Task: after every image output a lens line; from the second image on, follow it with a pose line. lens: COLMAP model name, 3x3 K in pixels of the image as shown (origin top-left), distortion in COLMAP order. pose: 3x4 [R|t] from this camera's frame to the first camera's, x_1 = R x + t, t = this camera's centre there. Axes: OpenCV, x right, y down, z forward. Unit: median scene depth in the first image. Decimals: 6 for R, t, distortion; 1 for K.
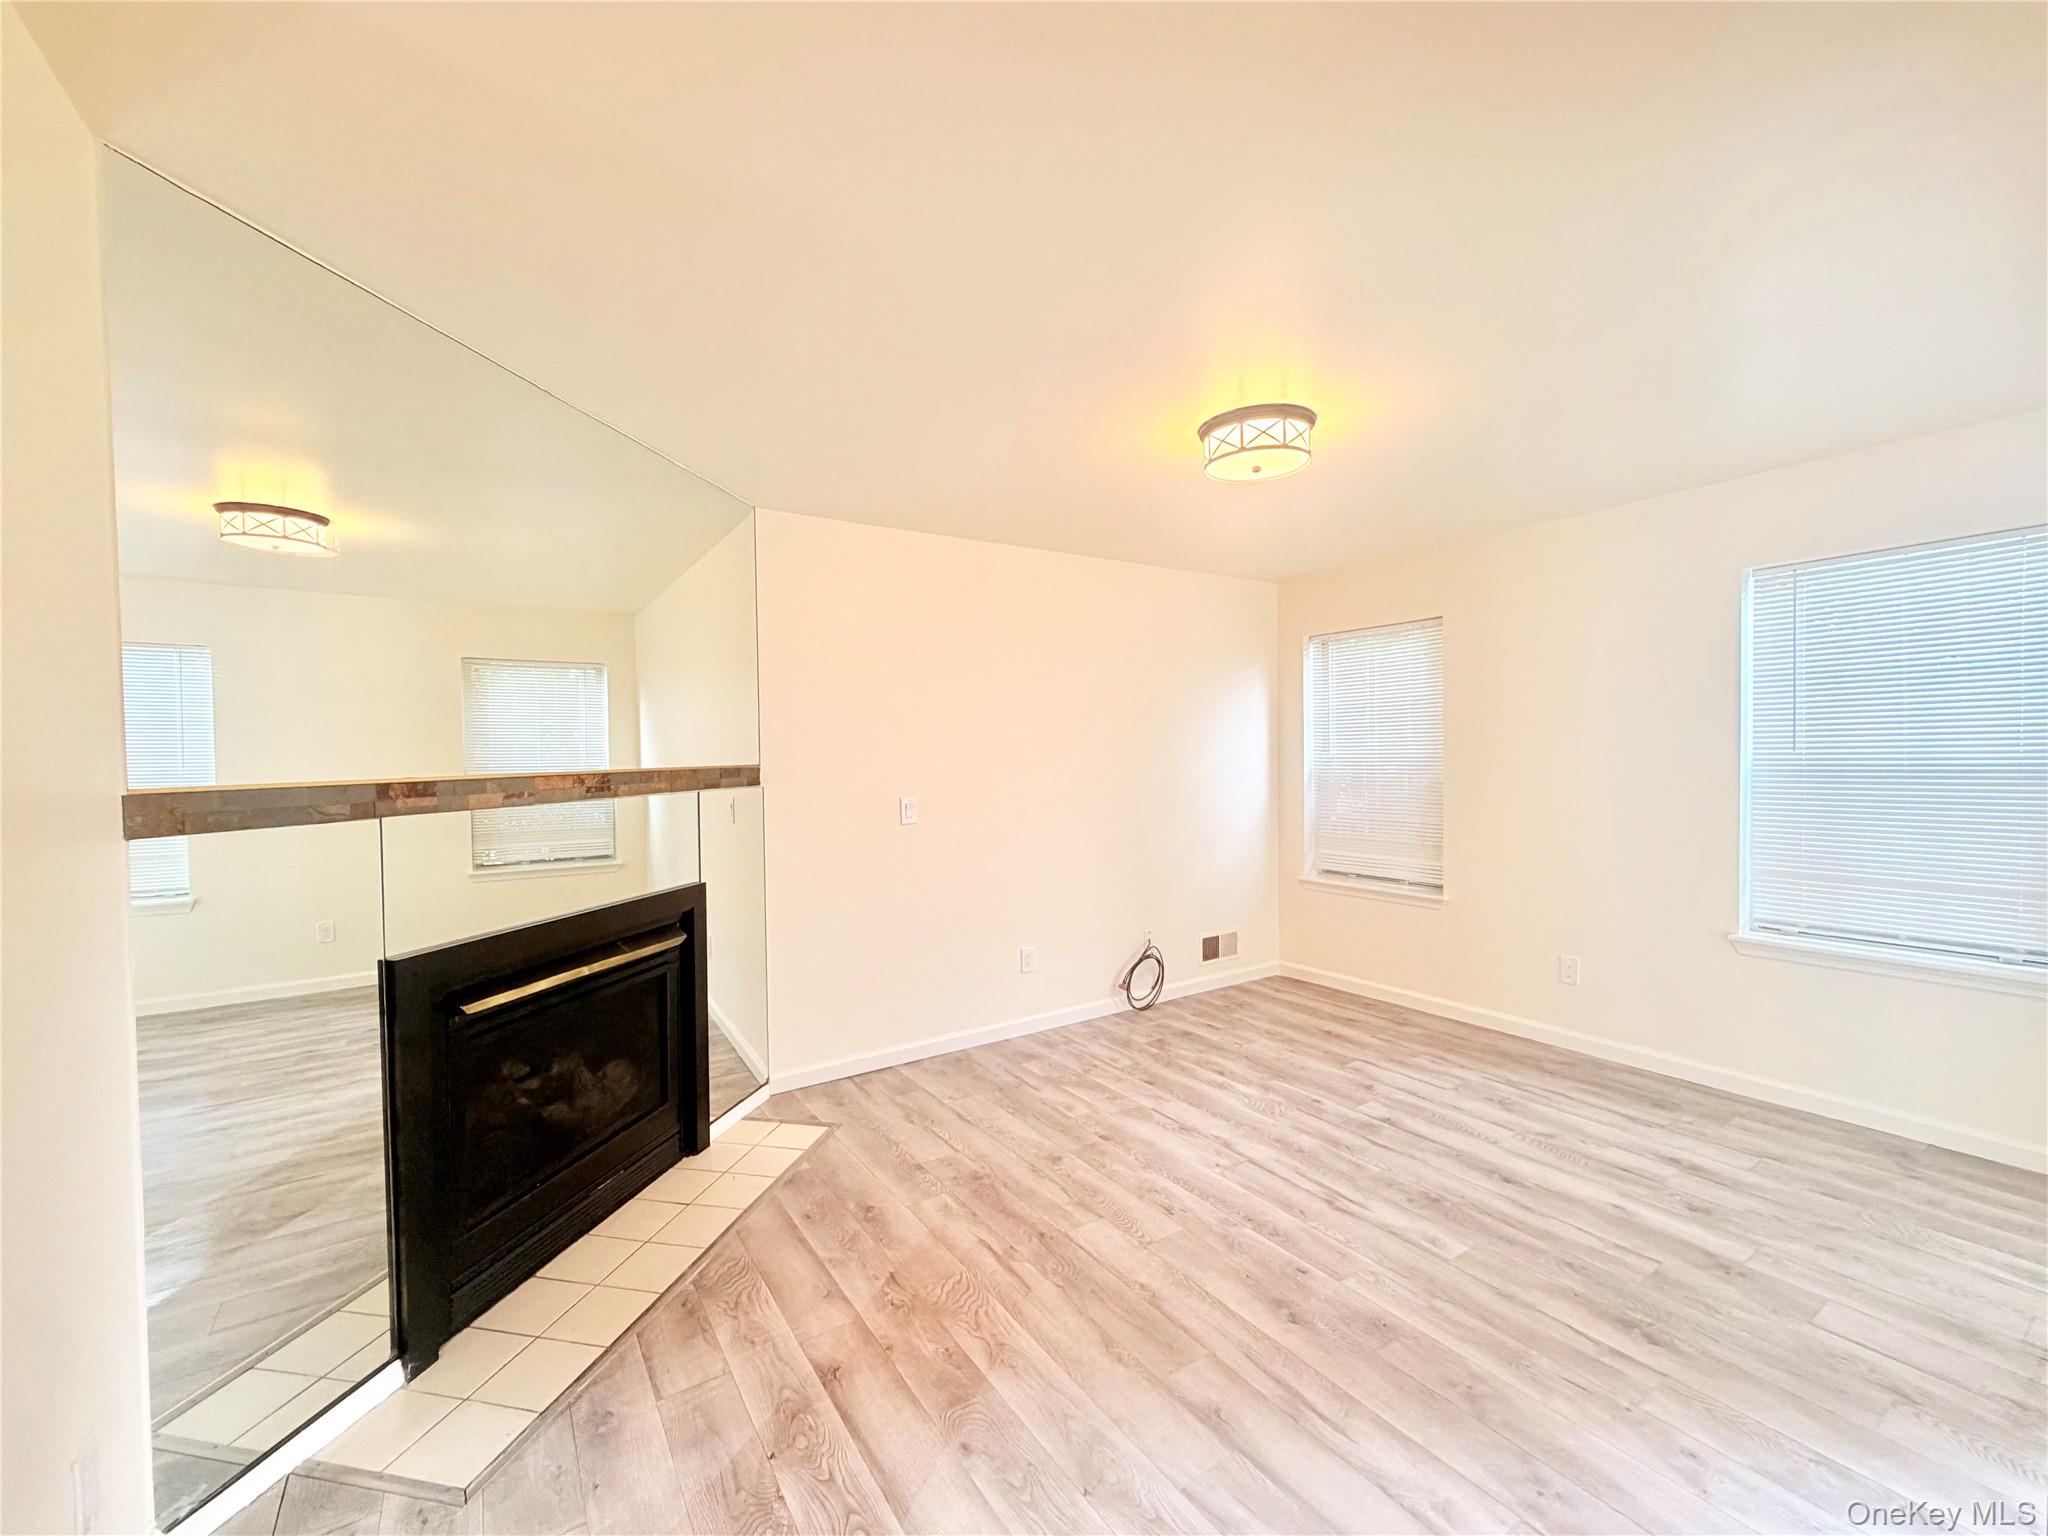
lens RADIAL K [[822.0, 0, 1020.6], [0, 822.0, 771.1], [0, 0, 1]] dist [0.000659, 0.000208]
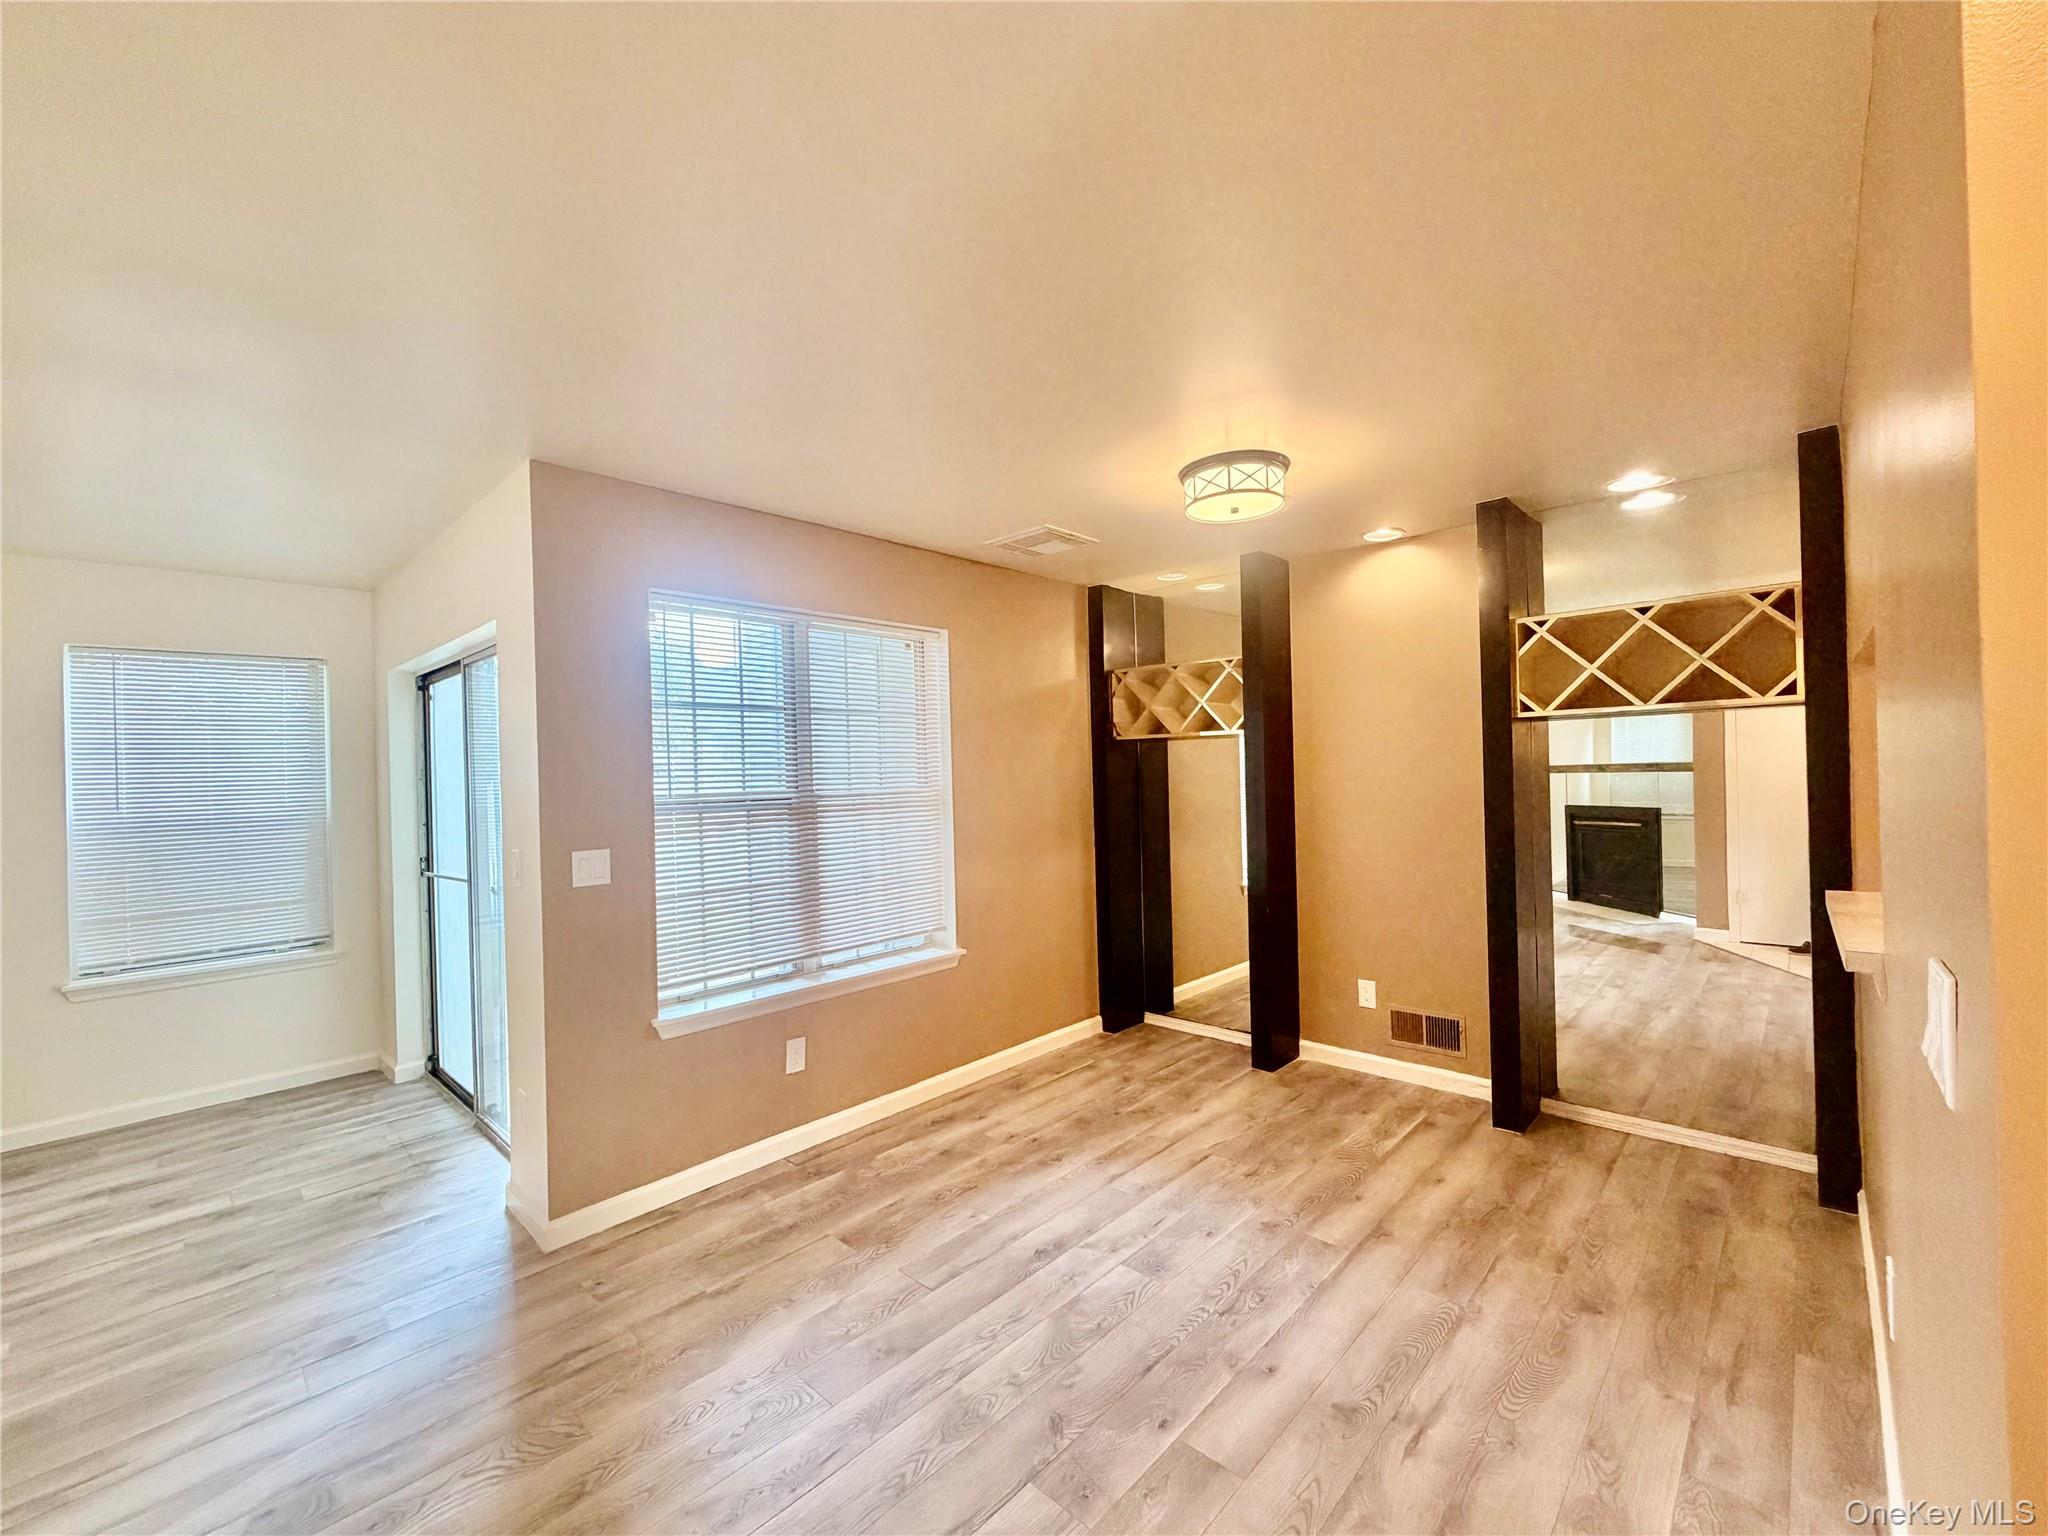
lens RADIAL K [[822.0, 0, 1020.0], [0, 822.0, 772.1], [0, 0, 1]] dist [0.000659, 0.000208]
pose [[-0.226126, 0.021912, 0.973852, -0.601340], [0.037421, 0.999204, -0.013793, -0.020815], [-0.973379, 0.033324, -0.226766, 0.052140]]
